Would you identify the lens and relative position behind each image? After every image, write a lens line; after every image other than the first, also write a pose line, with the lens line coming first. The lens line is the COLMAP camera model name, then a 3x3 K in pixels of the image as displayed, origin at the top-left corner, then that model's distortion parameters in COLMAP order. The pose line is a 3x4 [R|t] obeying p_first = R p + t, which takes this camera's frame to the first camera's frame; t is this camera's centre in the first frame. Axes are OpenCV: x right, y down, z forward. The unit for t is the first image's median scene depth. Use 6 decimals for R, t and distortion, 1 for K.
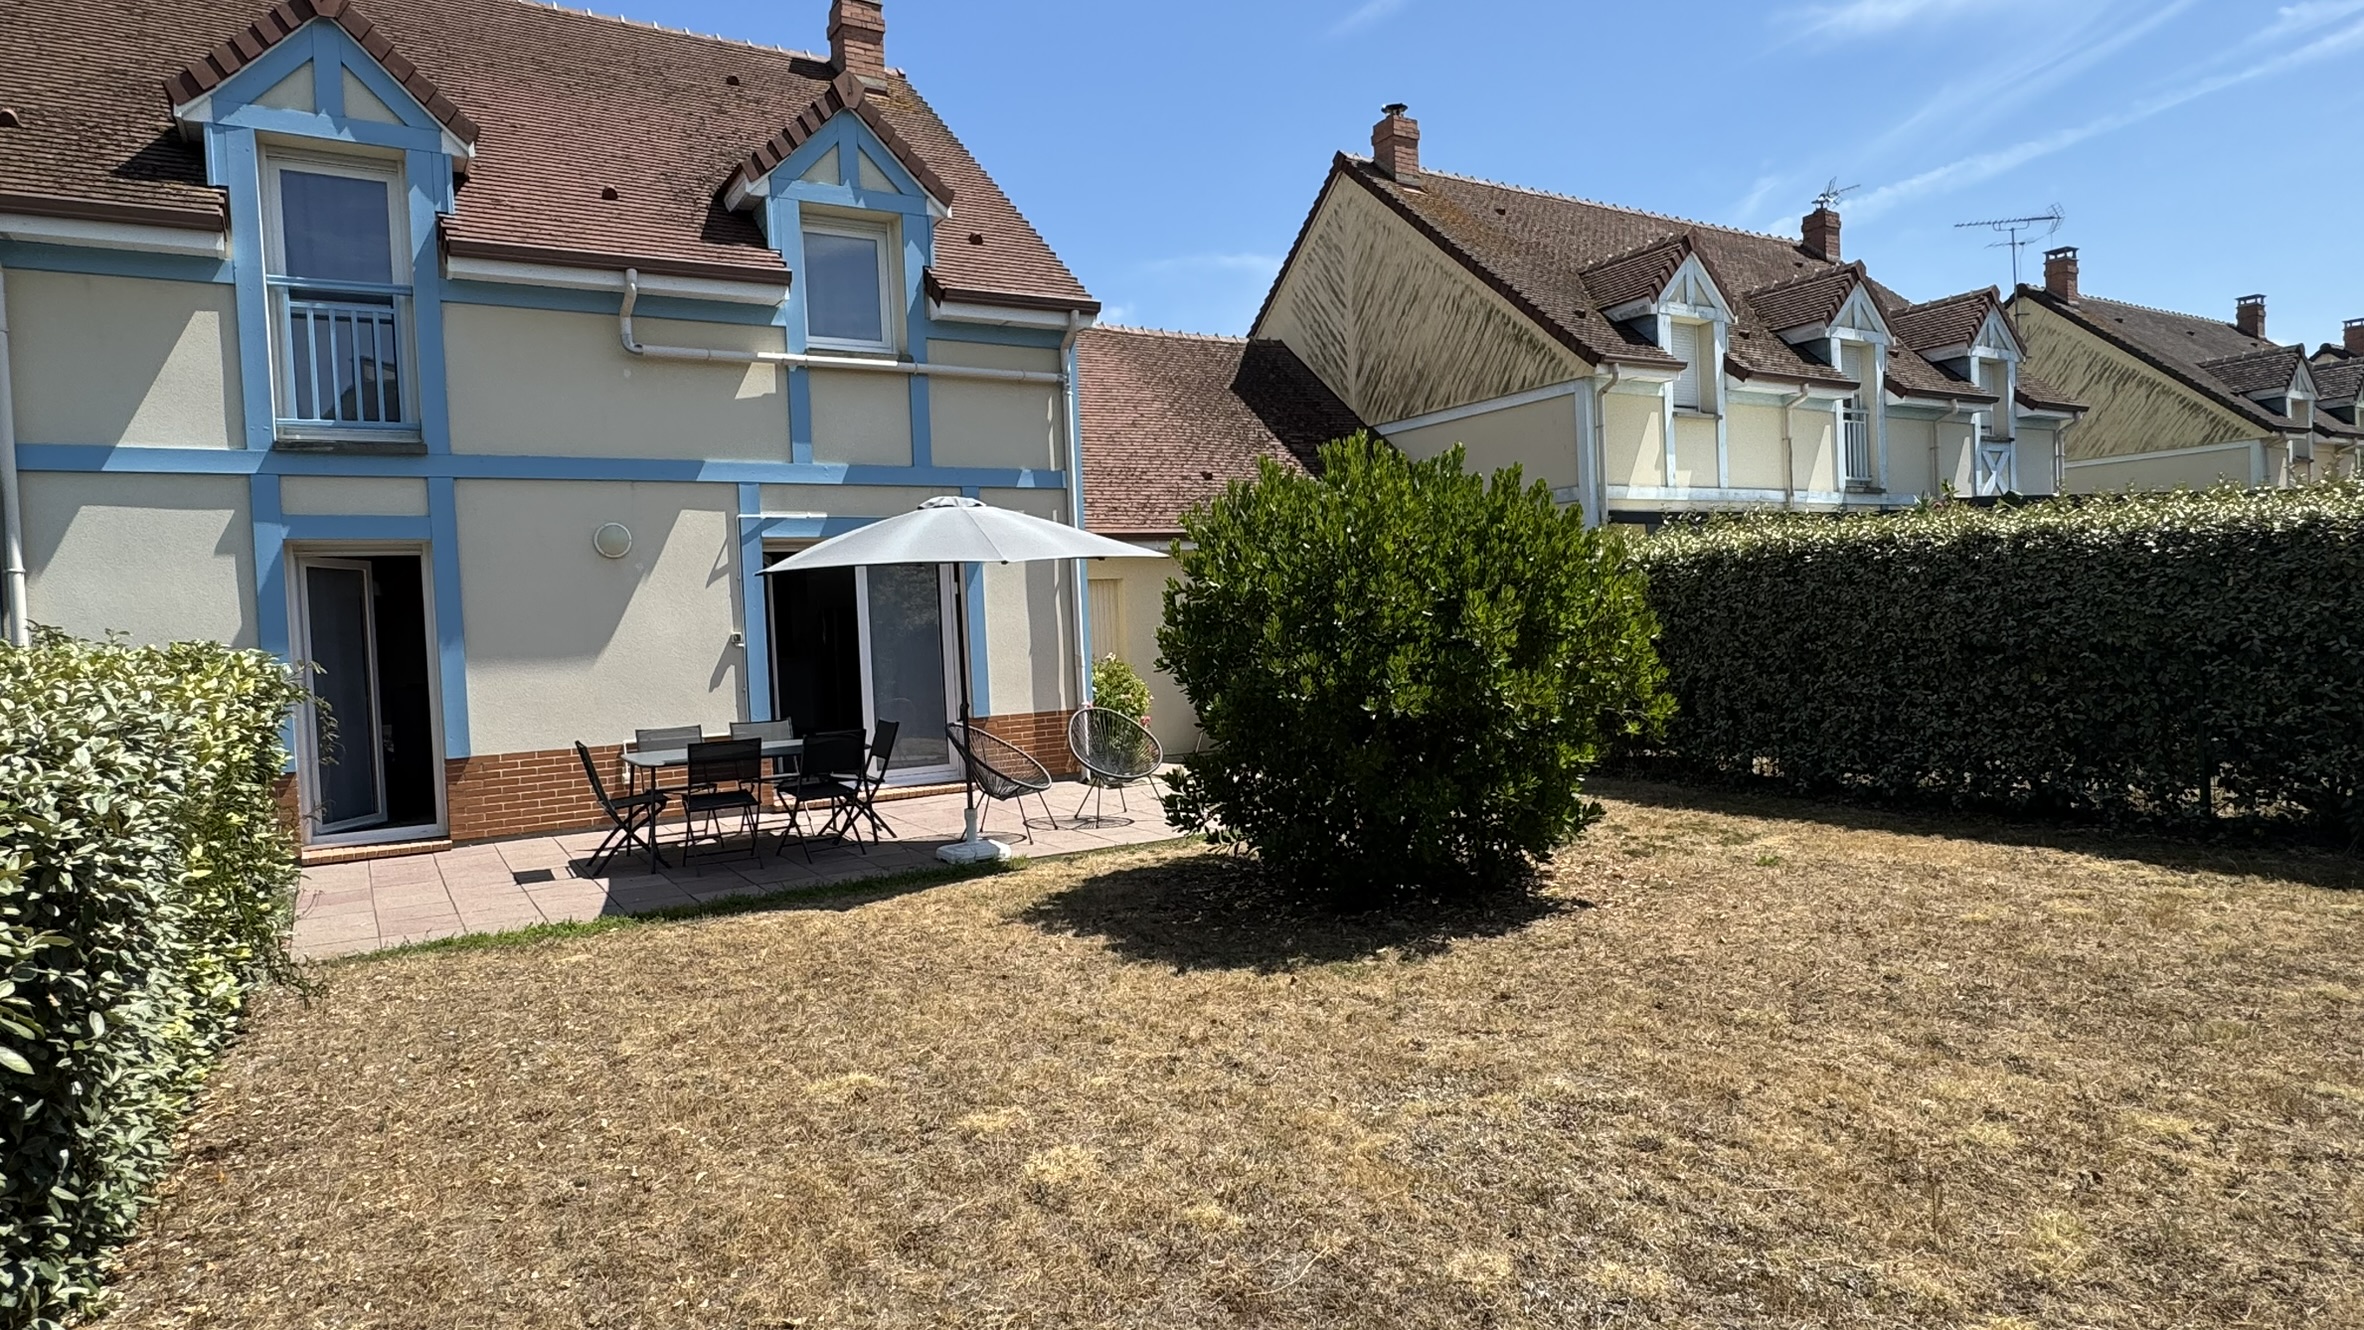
lens RADIAL K [[1288.9, 0, 1173.5], [0, 1288.9, 663.3], [0, 0, 1]] dist [0.000084, -0.000065]
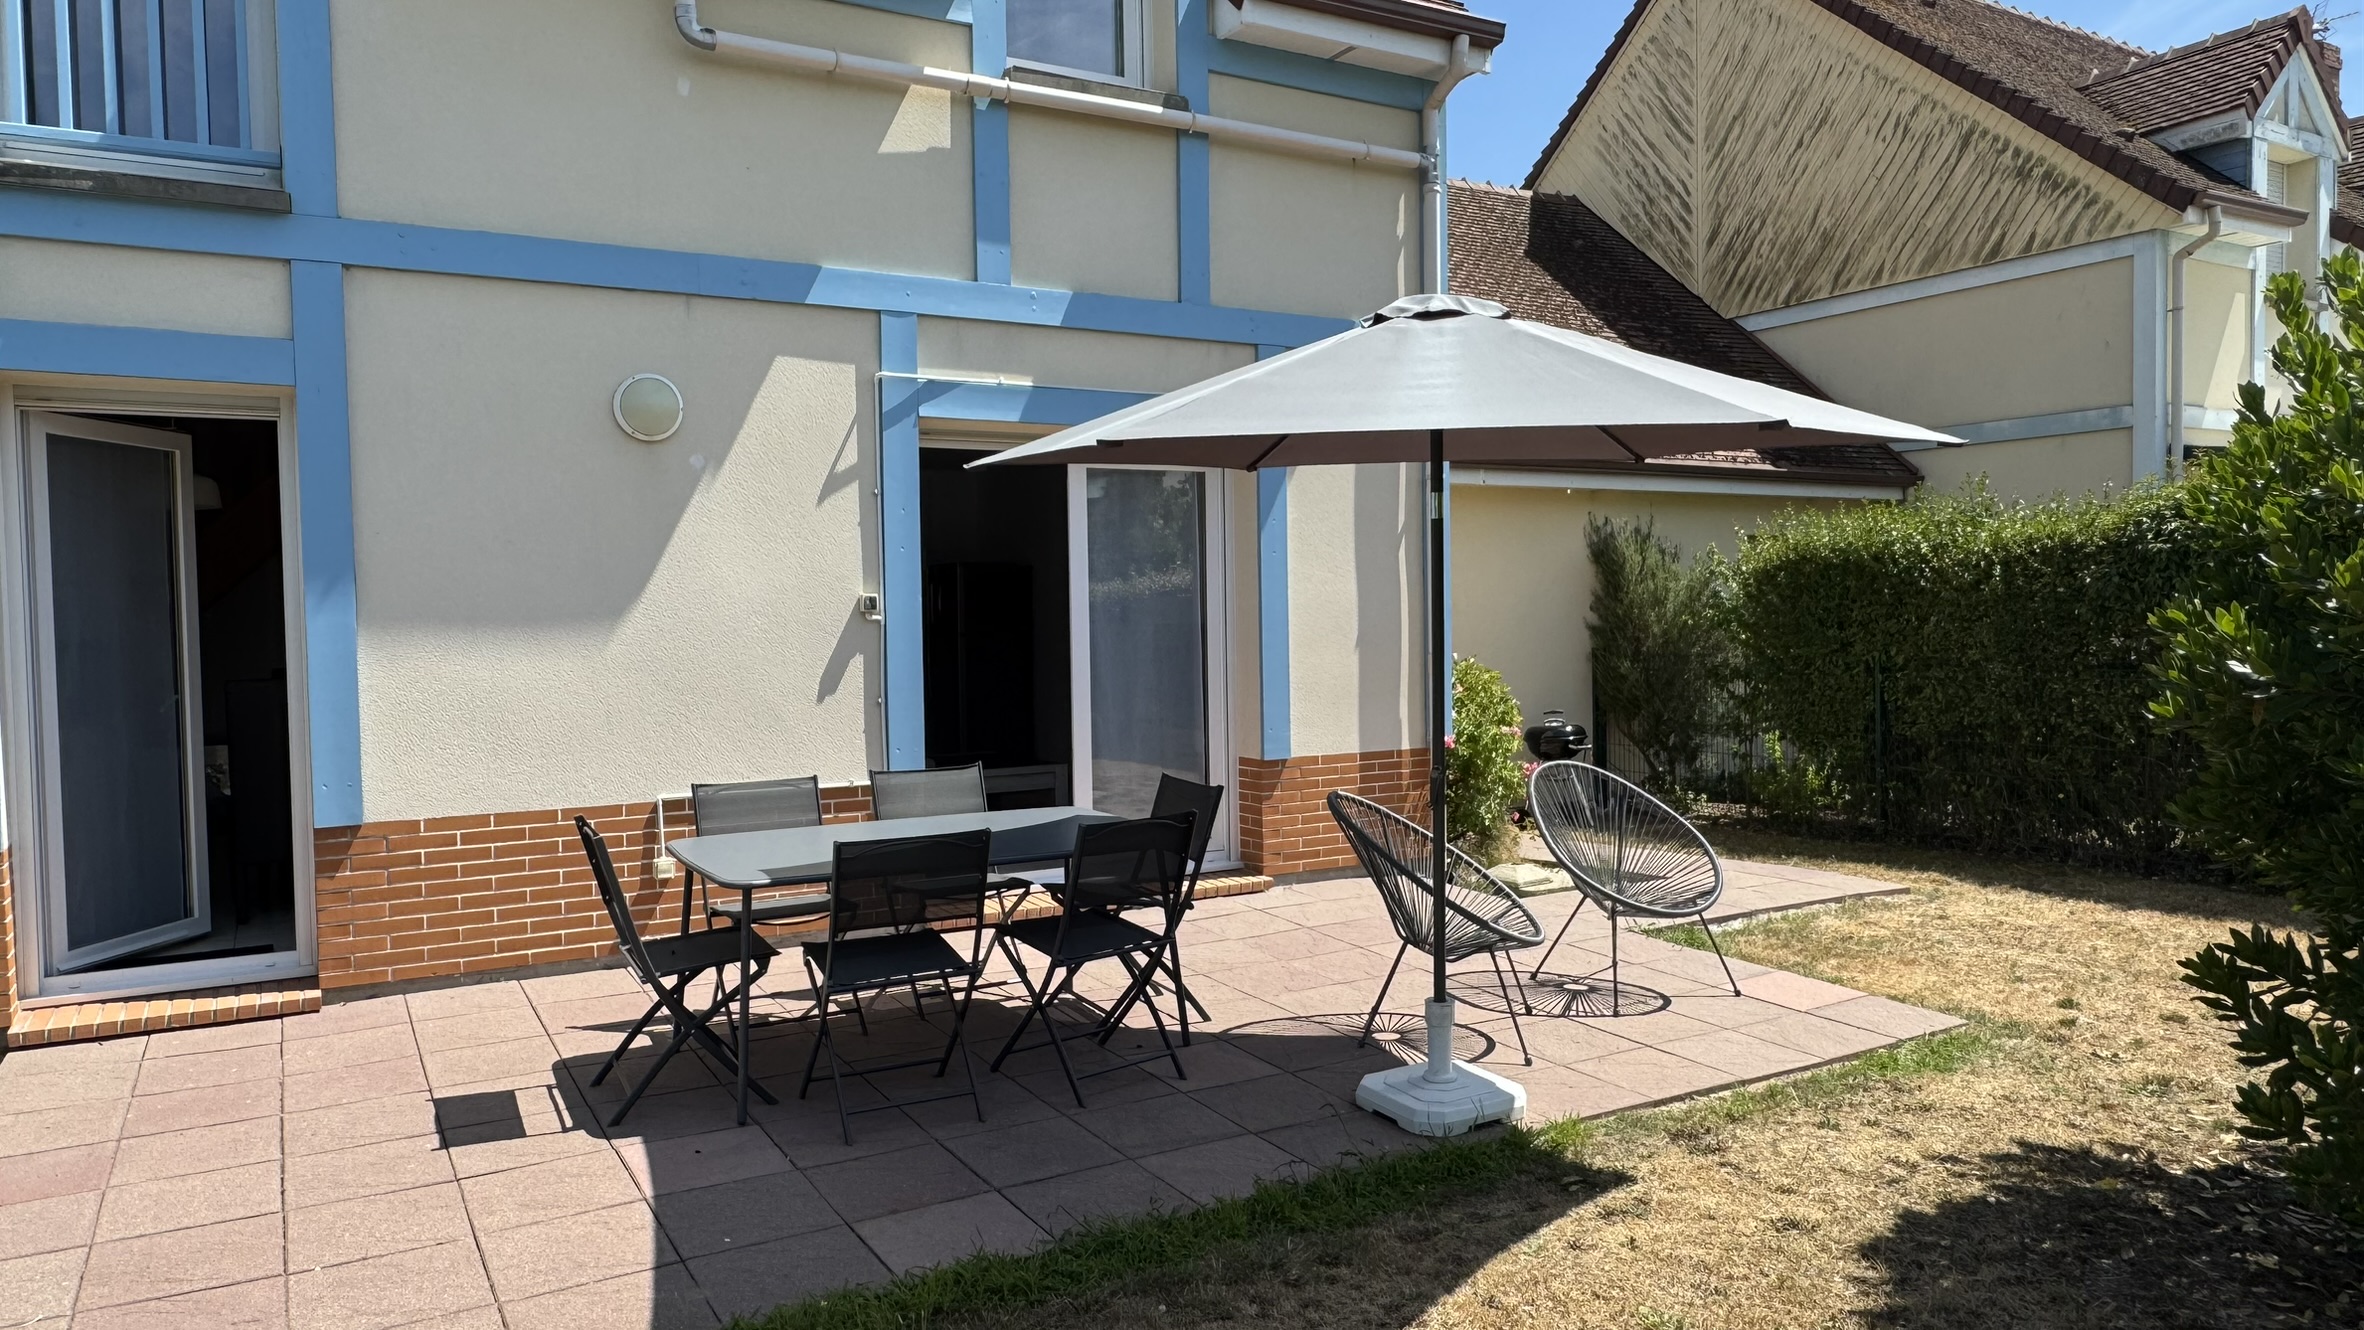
lens RADIAL K [[1519.3, 0, 1188.5], [0, 1519.3, 670.5], [0, 0, 1]] dist [-0.004181, 0.003545]
pose [[0.999132, 0.031324, -0.027478, -0.177416], [-0.030993, 0.999443, 0.012384, -0.003784], [0.027850, -0.011521, 0.999546, 0.354168]]
